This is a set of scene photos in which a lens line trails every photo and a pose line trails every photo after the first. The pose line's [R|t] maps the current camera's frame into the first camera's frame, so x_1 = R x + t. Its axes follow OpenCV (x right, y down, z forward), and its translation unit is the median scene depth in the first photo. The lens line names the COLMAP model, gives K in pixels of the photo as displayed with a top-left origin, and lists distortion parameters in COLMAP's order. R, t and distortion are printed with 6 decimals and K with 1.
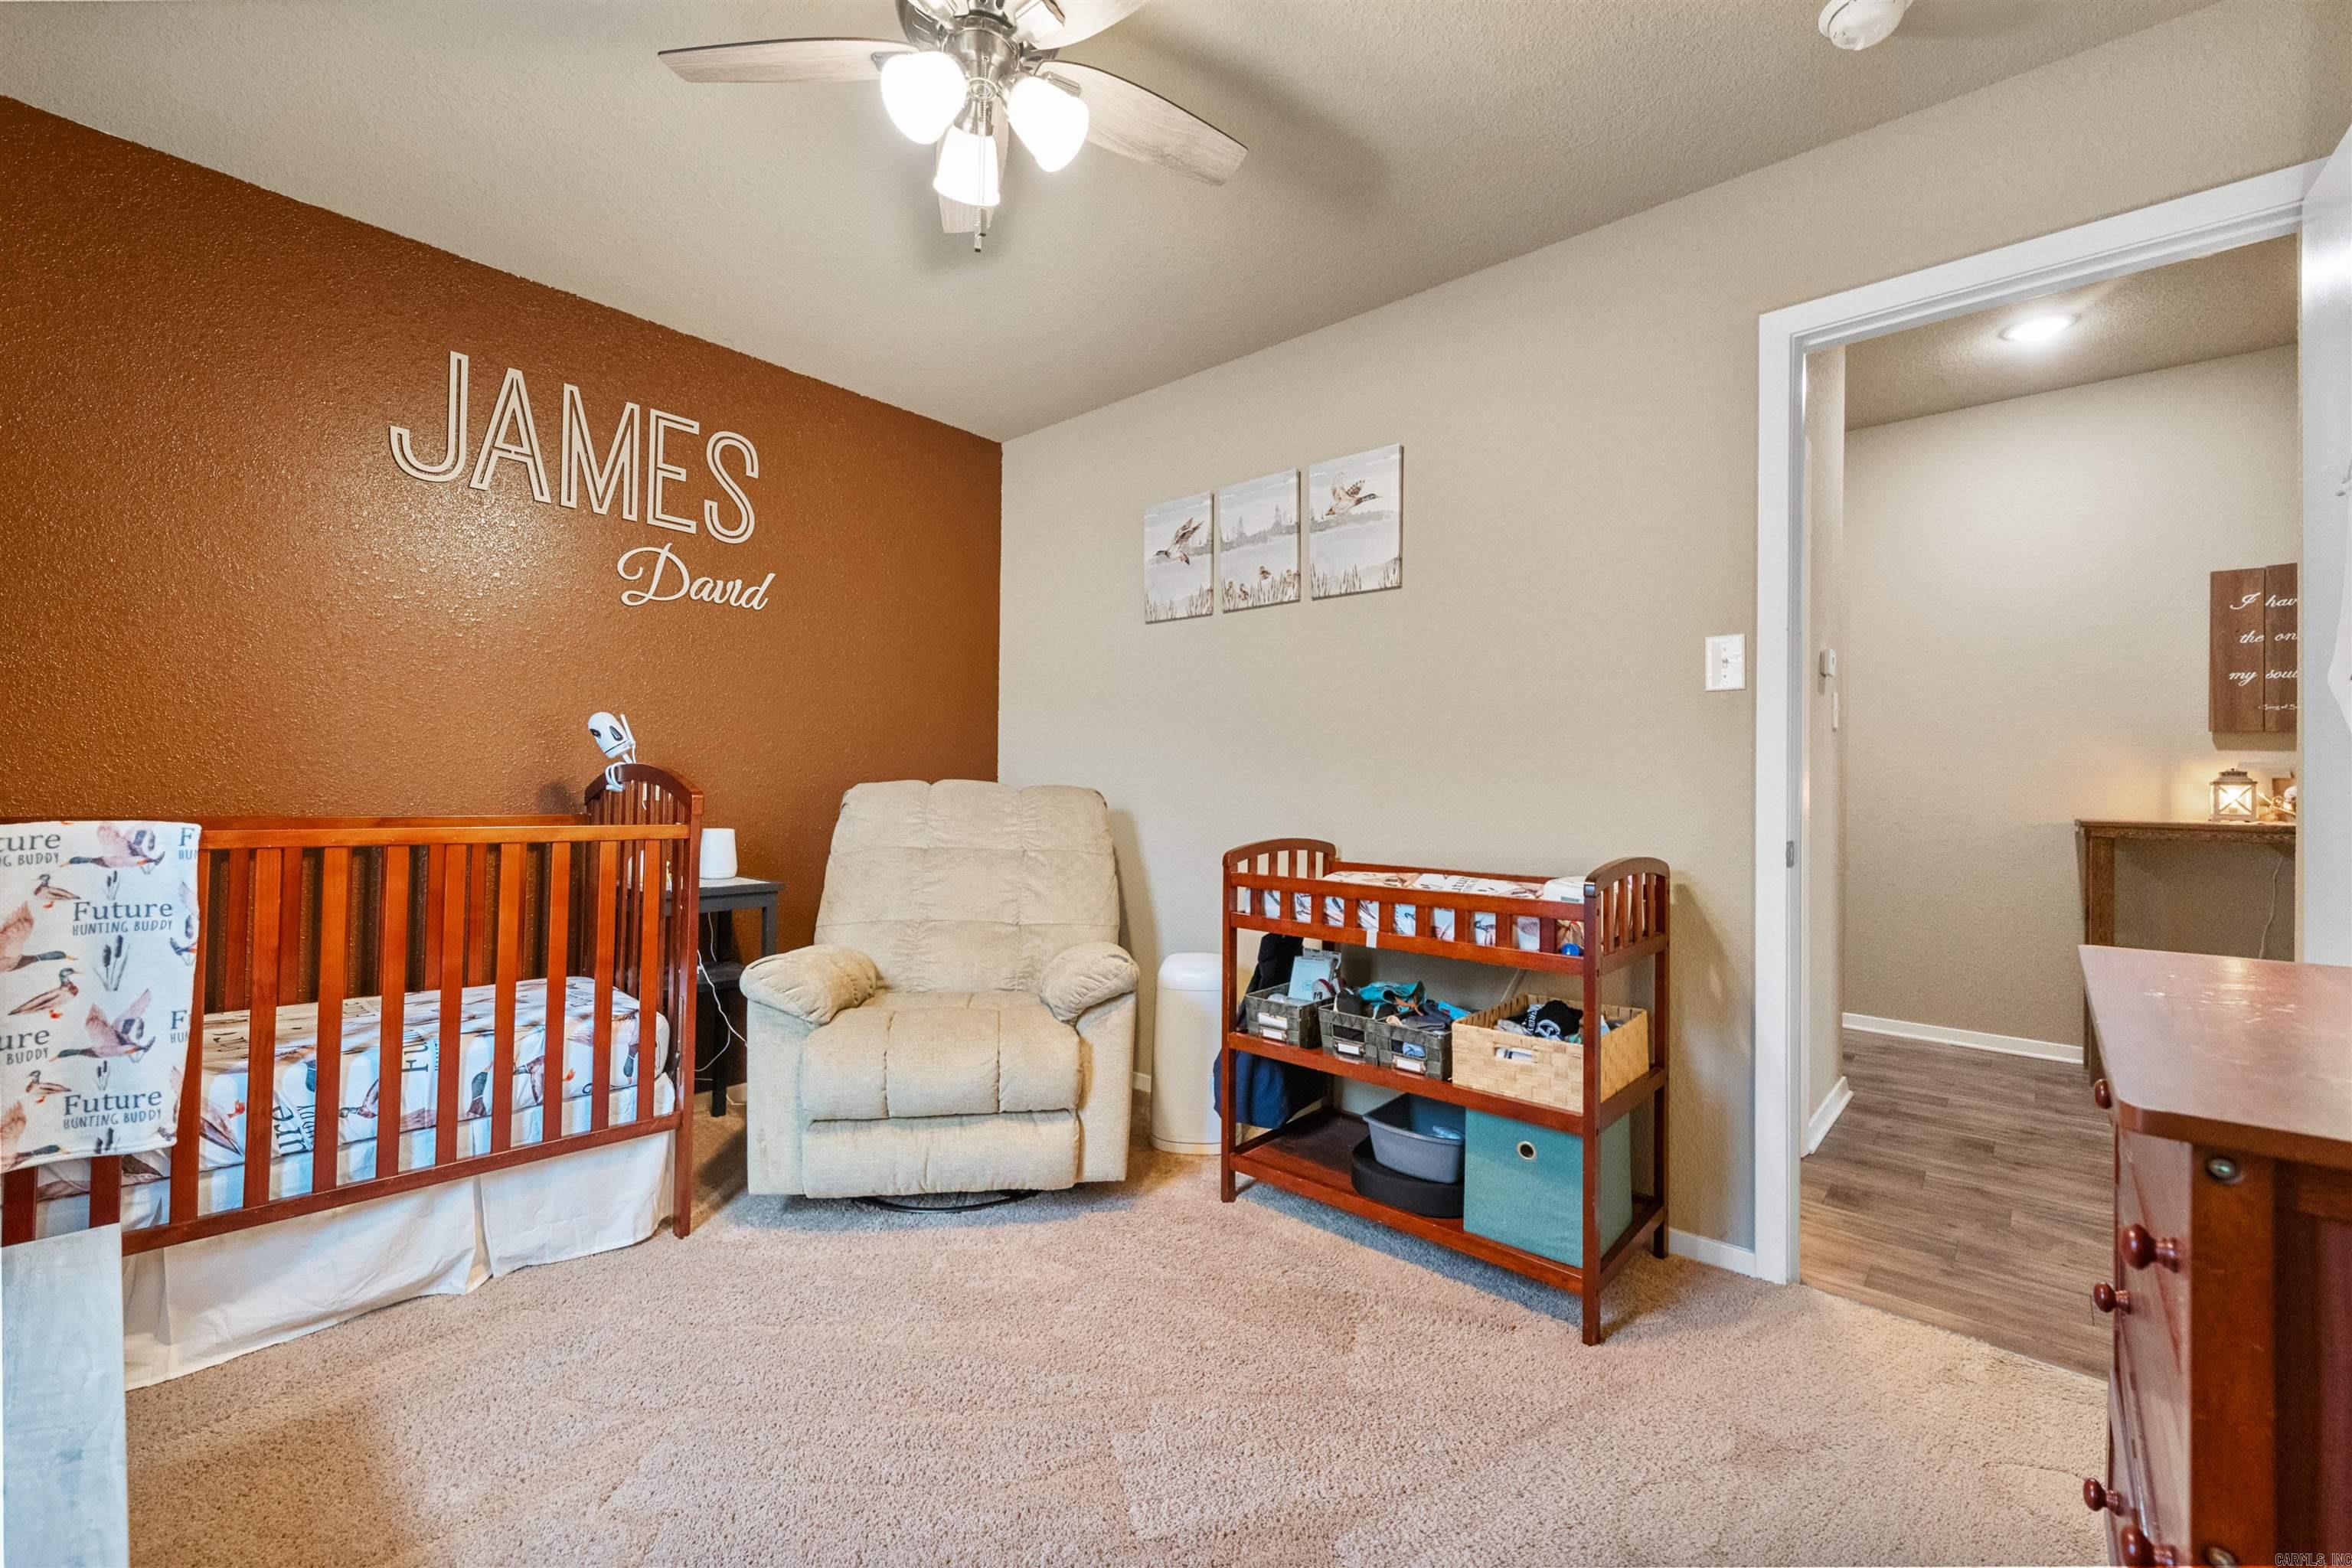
lens RADIAL K [[965.6, 0, 1174.0], [0, 965.6, 779.3], [0, 0, 1]] dist [0.007771, -0.001863]
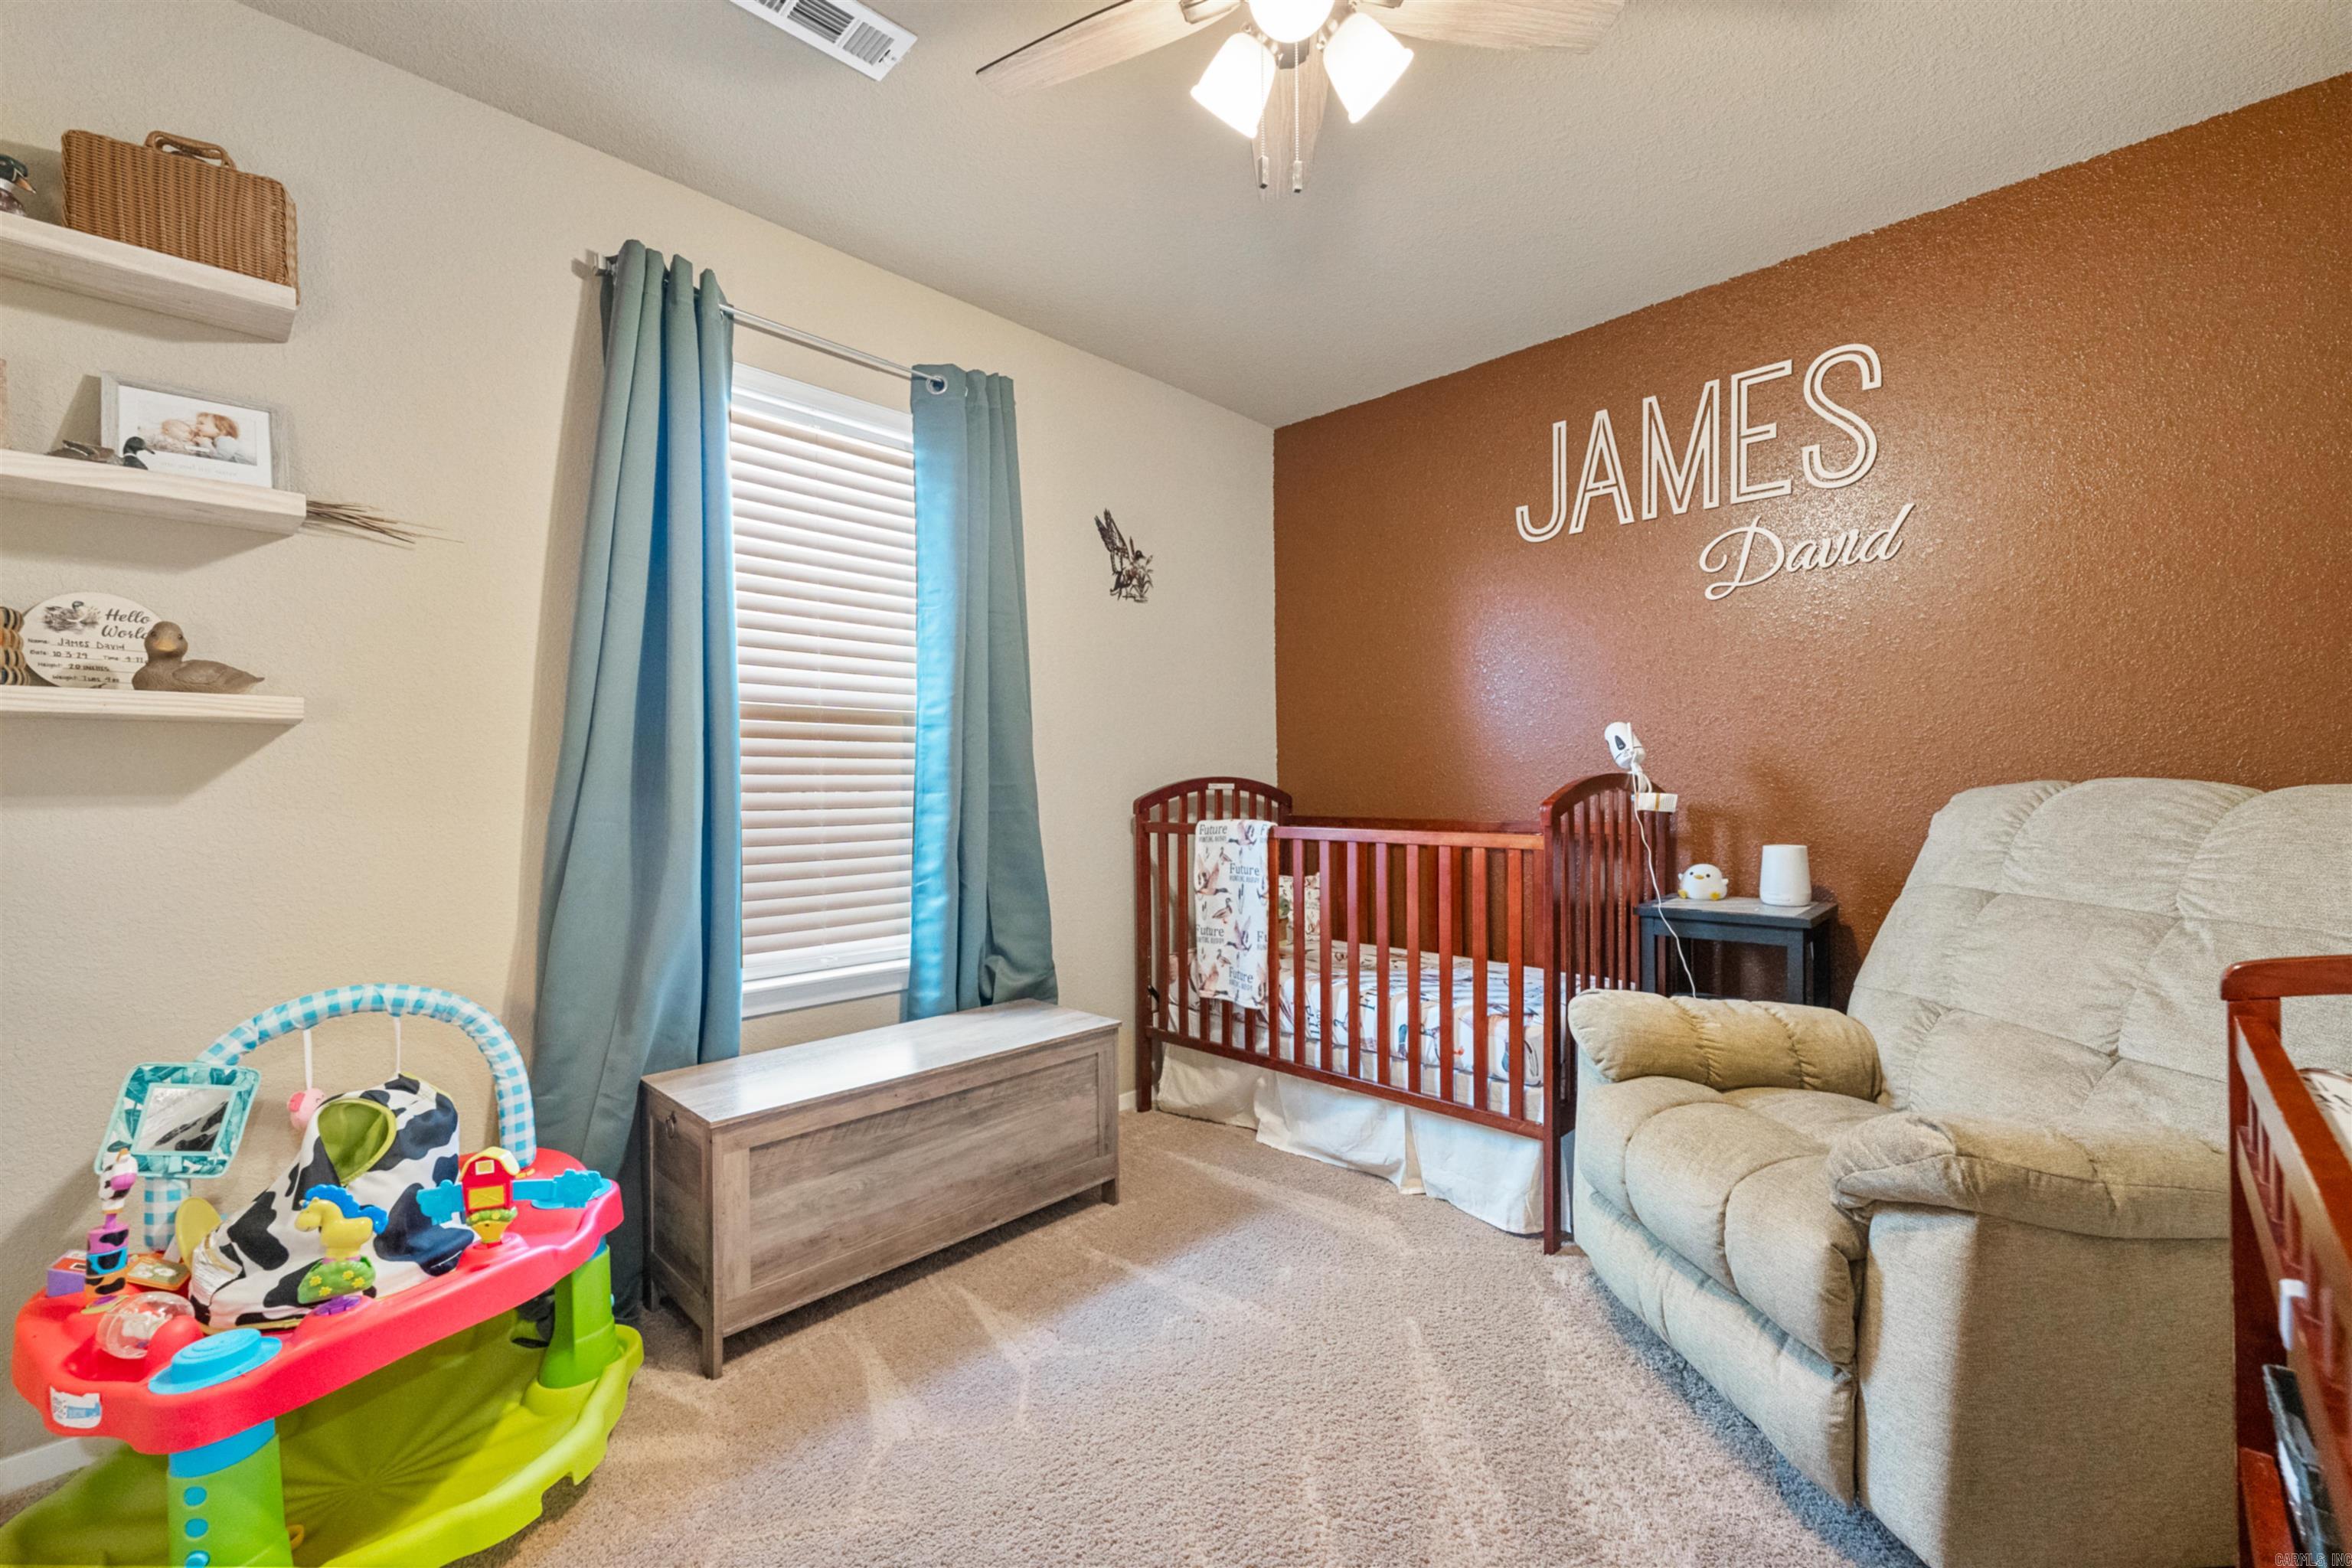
lens RADIAL K [[965.6, 0, 1164.7], [0, 965.6, 792.1], [0, 0, 1]] dist [0.007771, -0.001863]
pose [[-0.051072, -0.010899, -0.998635, 0.421057], [0.020110, 0.999726, -0.011939, 0.005473], [0.998492, -0.020692, -0.050839, 0.562904]]
